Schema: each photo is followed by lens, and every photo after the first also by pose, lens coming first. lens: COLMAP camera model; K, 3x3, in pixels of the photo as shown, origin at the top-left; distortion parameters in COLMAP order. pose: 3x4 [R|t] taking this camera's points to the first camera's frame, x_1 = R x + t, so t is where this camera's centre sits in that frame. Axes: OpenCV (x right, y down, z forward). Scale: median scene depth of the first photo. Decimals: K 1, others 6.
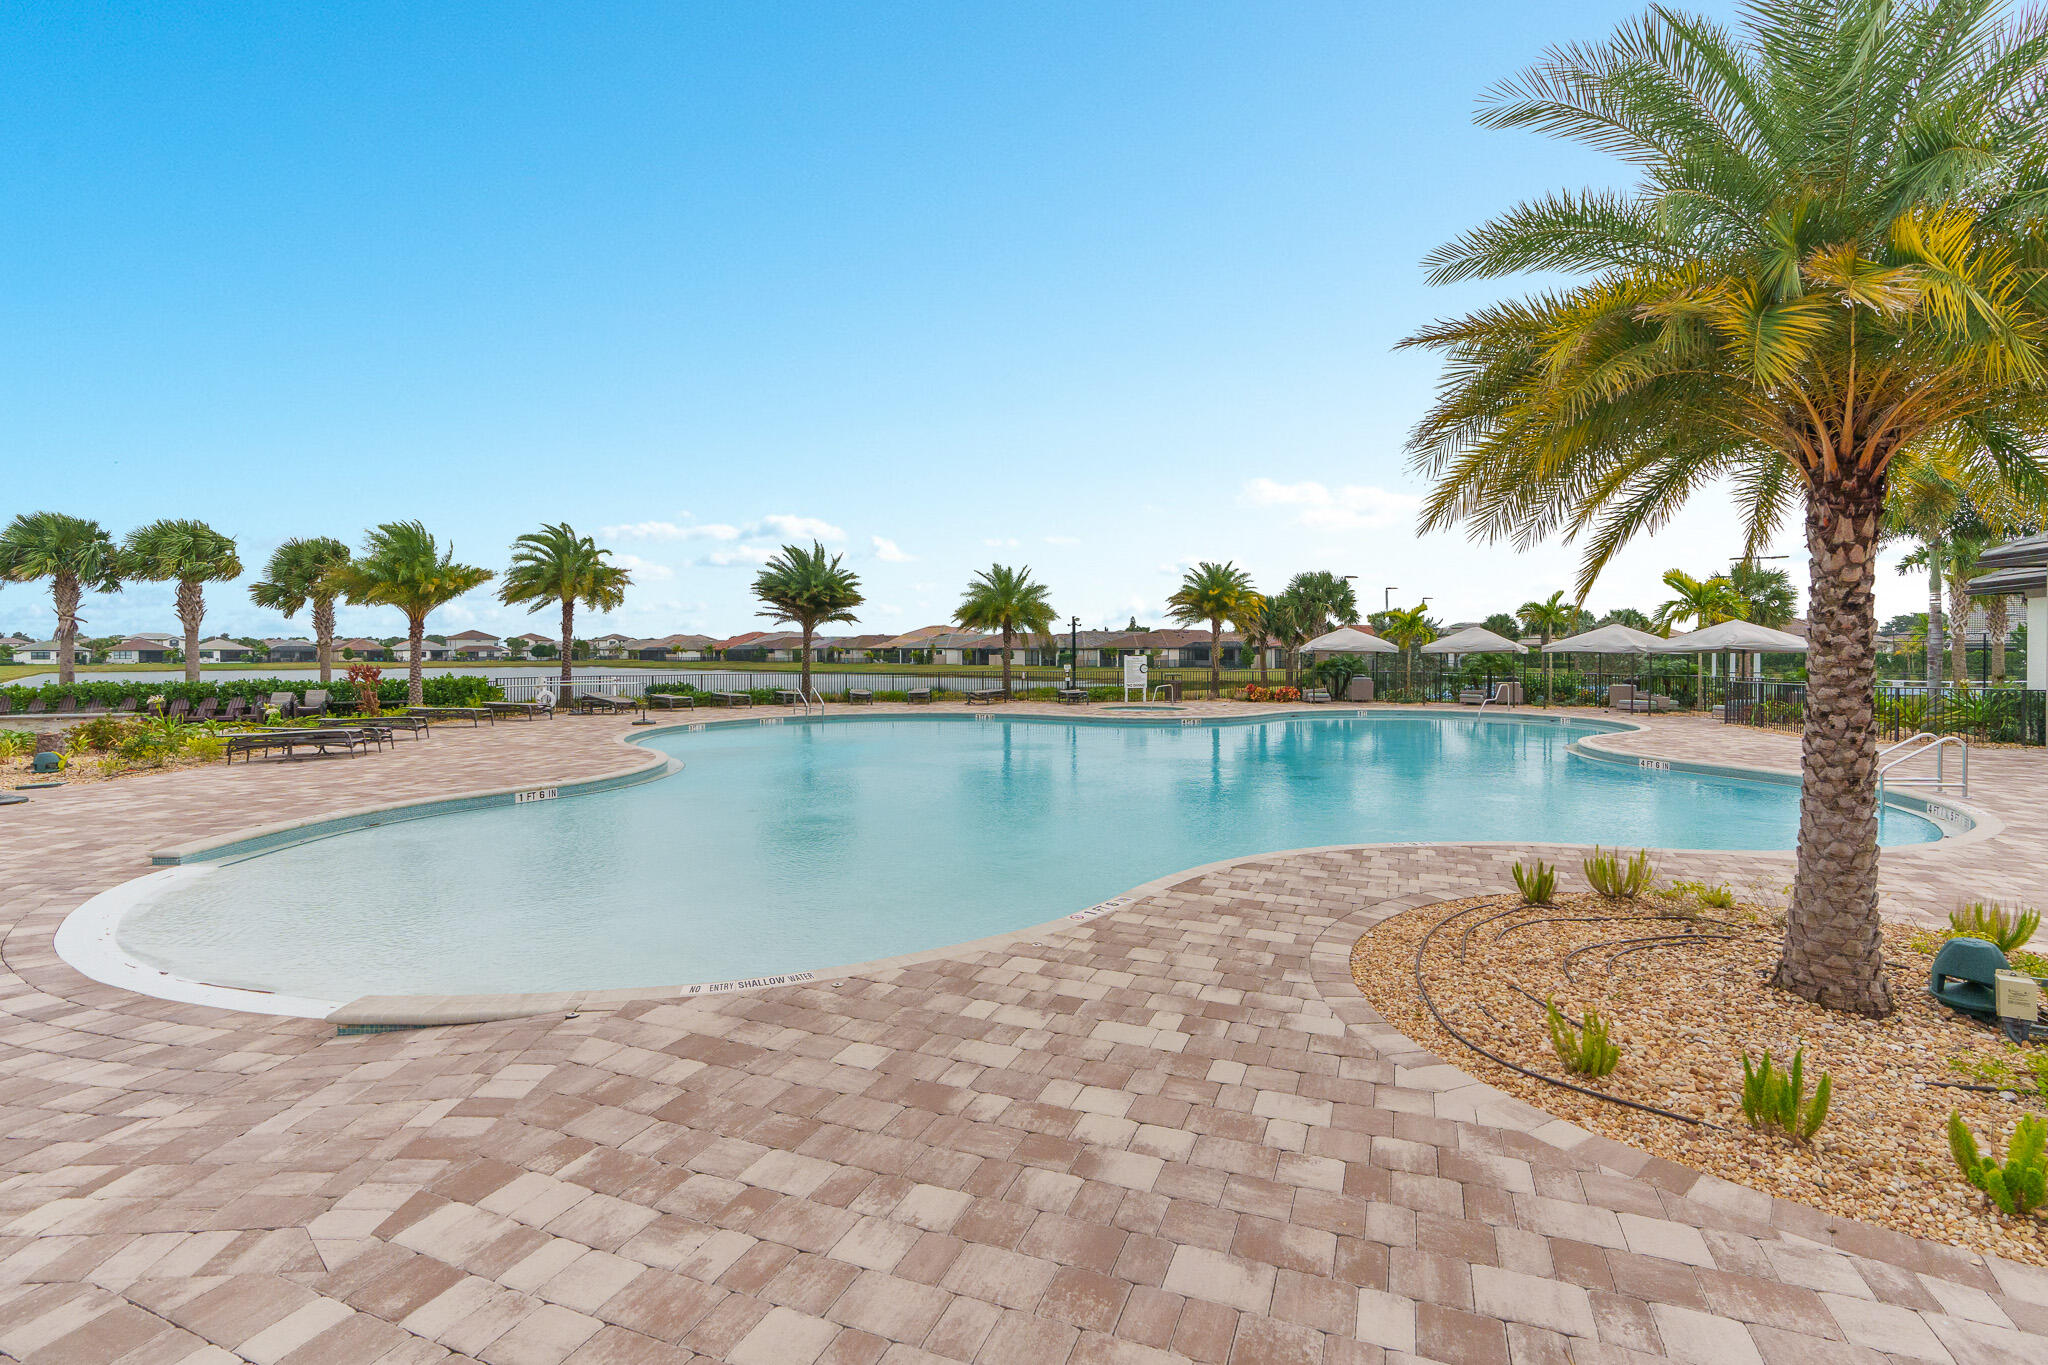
lens RADIAL K [[948.2, 0, 1014.3], [0, 948.2, 681.2], [0, 0, 1]] dist [-0.001153, 0.001265]
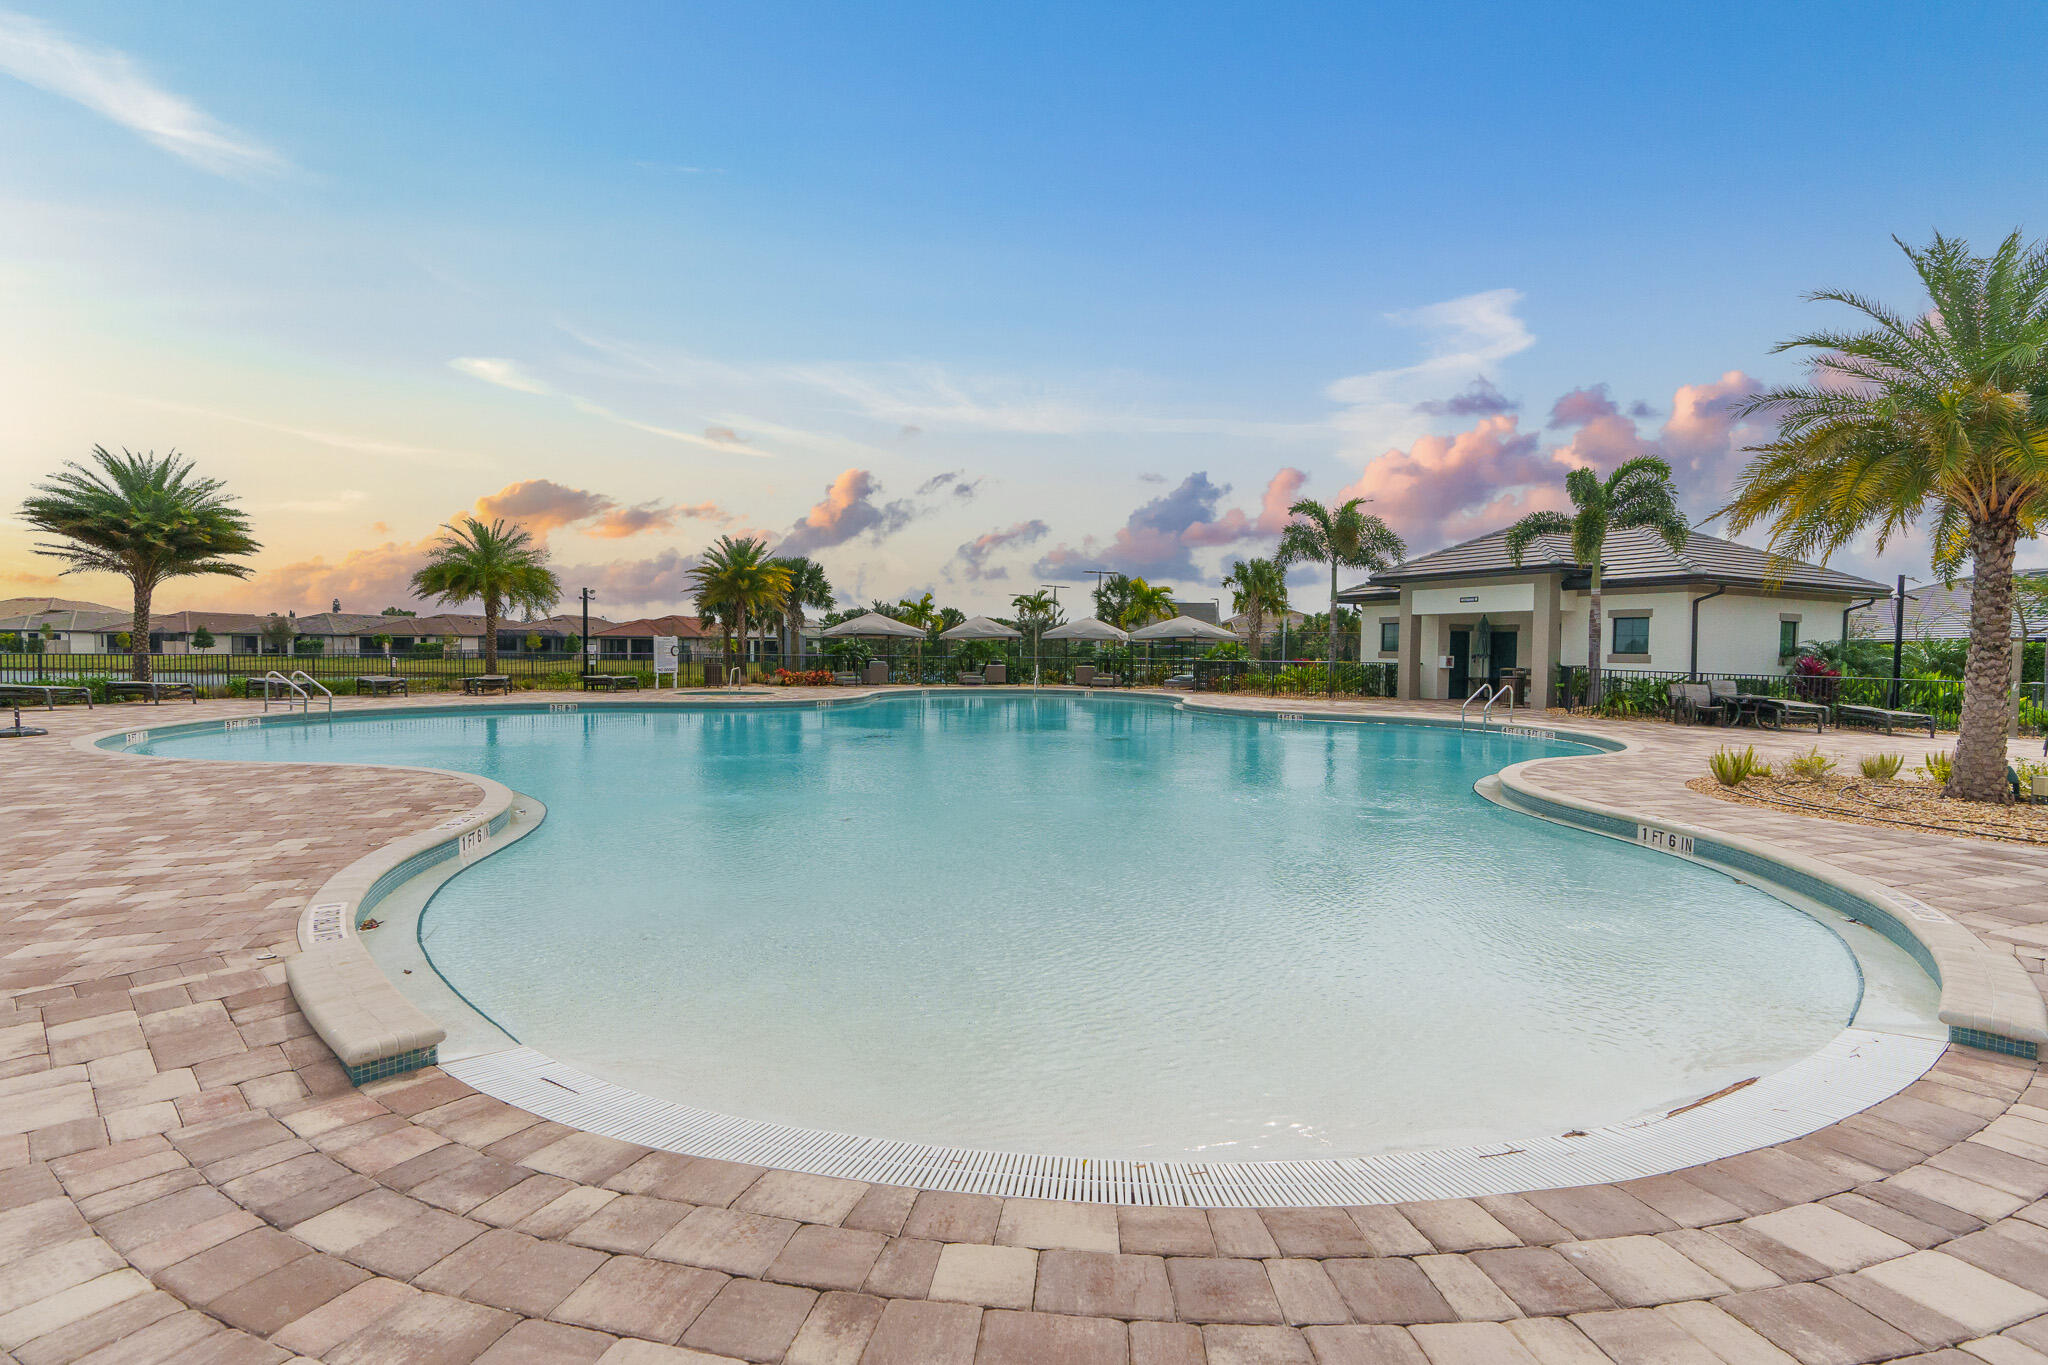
lens RADIAL K [[948.2, 0, 1014.3], [0, 948.2, 681.2], [0, 0, 1]] dist [-0.001153, 0.001265]
pose [[0.716353, -0.013291, 0.697611, -0.245852], [0.008829, 0.999911, 0.009984, 0.008943], [-0.697682, -0.000993, 0.716407, 0.138260]]
